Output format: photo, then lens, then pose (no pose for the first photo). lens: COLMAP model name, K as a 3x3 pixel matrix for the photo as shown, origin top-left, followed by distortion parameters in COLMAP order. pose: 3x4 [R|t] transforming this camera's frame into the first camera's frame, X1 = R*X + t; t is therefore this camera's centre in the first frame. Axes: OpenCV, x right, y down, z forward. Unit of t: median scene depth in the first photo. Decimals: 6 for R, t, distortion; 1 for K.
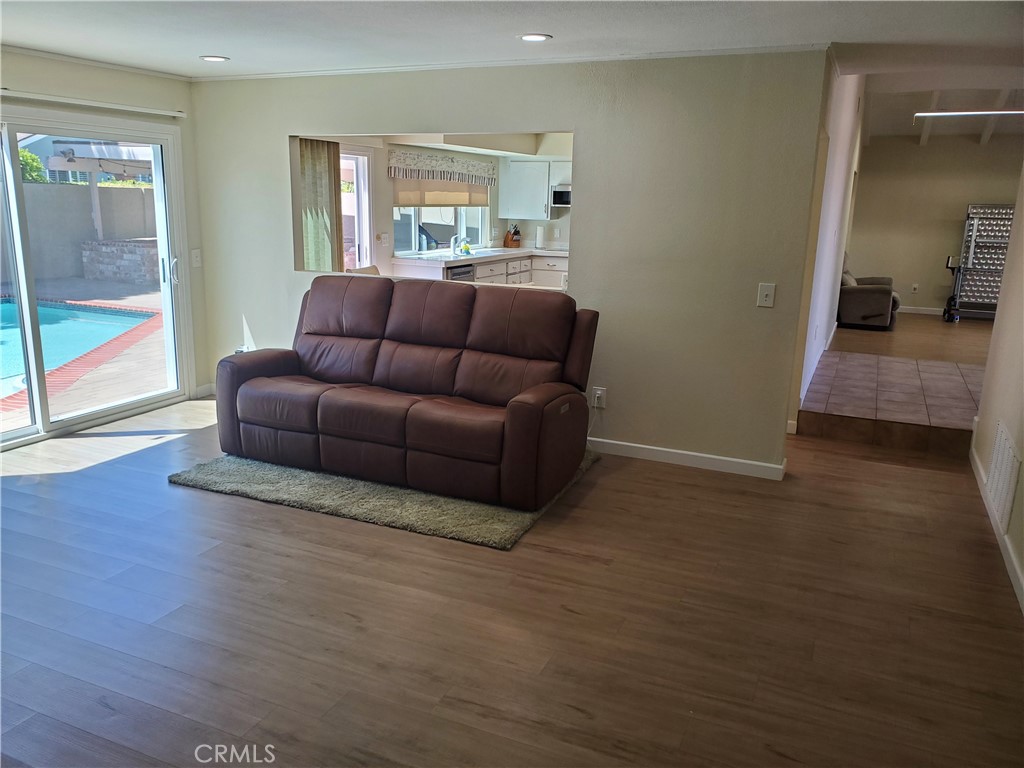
lens RADIAL K [[807.3, 0, 495.2], [0, 807.3, 408.1], [0, 0, 1]] dist [0.012384, 0.003809]
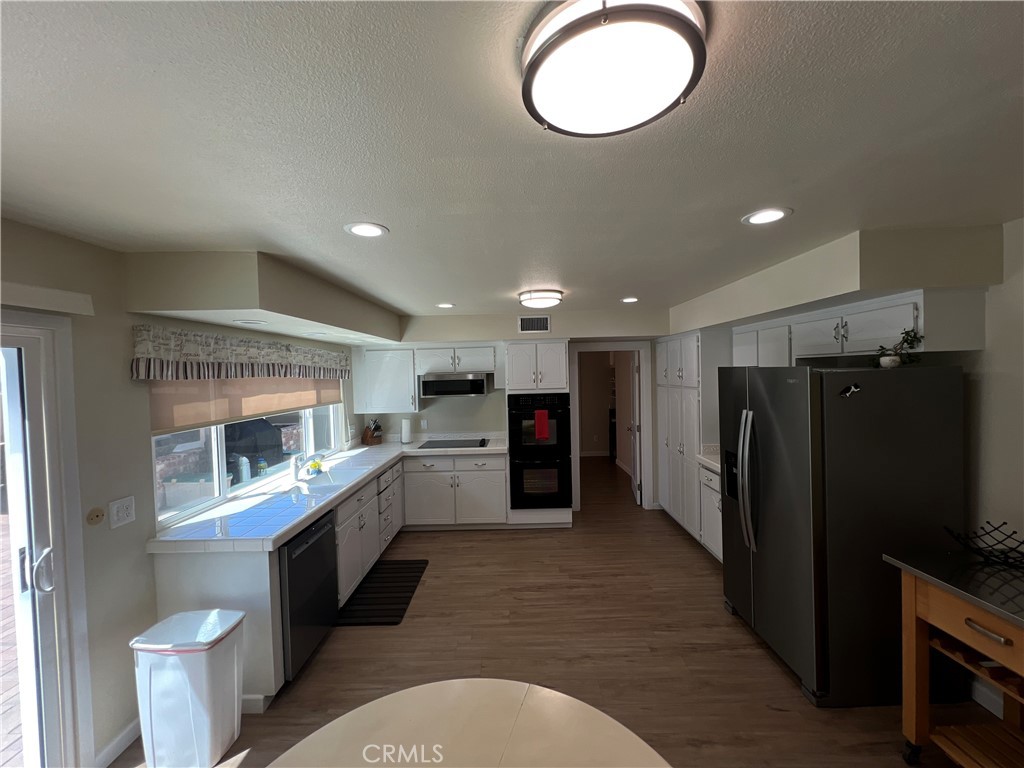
lens RADIAL K [[422.8, 0, 512.0], [0, 422.8, 384.0], [0, 0, 1]] dist [0.000298, -0.000016]
pose [[0.914878, -0.058726, 0.399437, -0.022480], [0.148260, 0.969109, -0.197096, -0.167694], [-0.375523, 0.239540, 0.895323, 0.578552]]
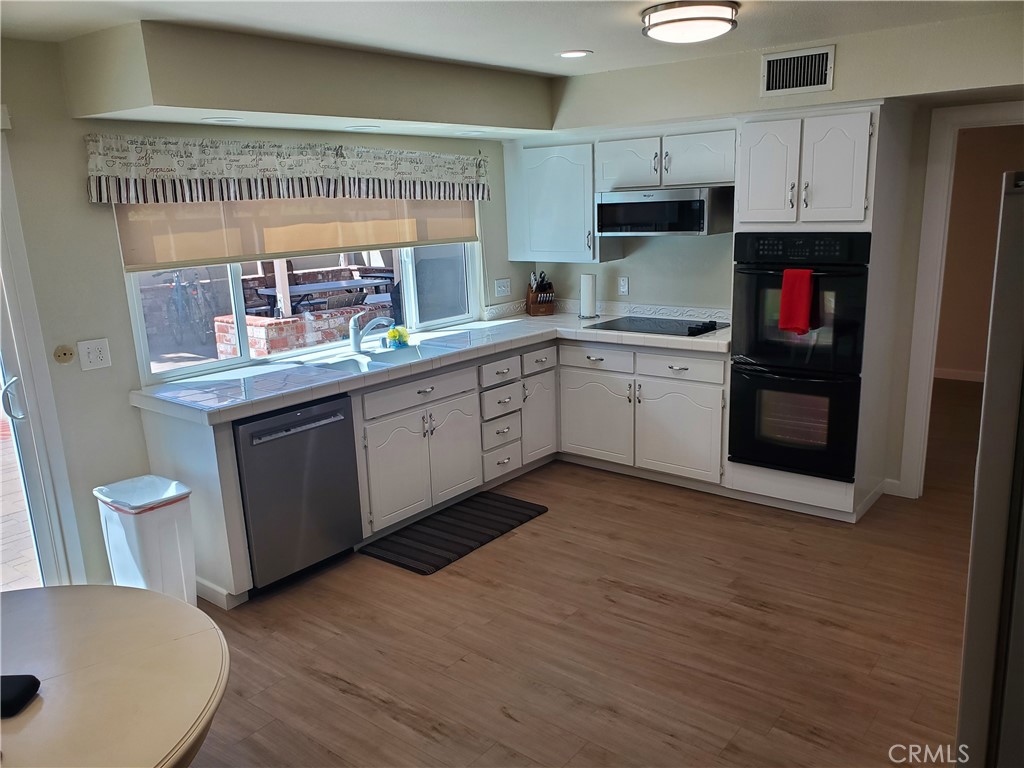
lens RADIAL K [[807.3, 0, 495.2], [0, 807.3, 408.1], [0, 0, 1]] dist [0.012384, 0.003809]
pose [[0.965159, 0.010162, -0.261465, 0.143795], [-0.010956, 0.999939, -0.001582, -0.154007], [0.261433, 0.004391, 0.965212, 0.551848]]
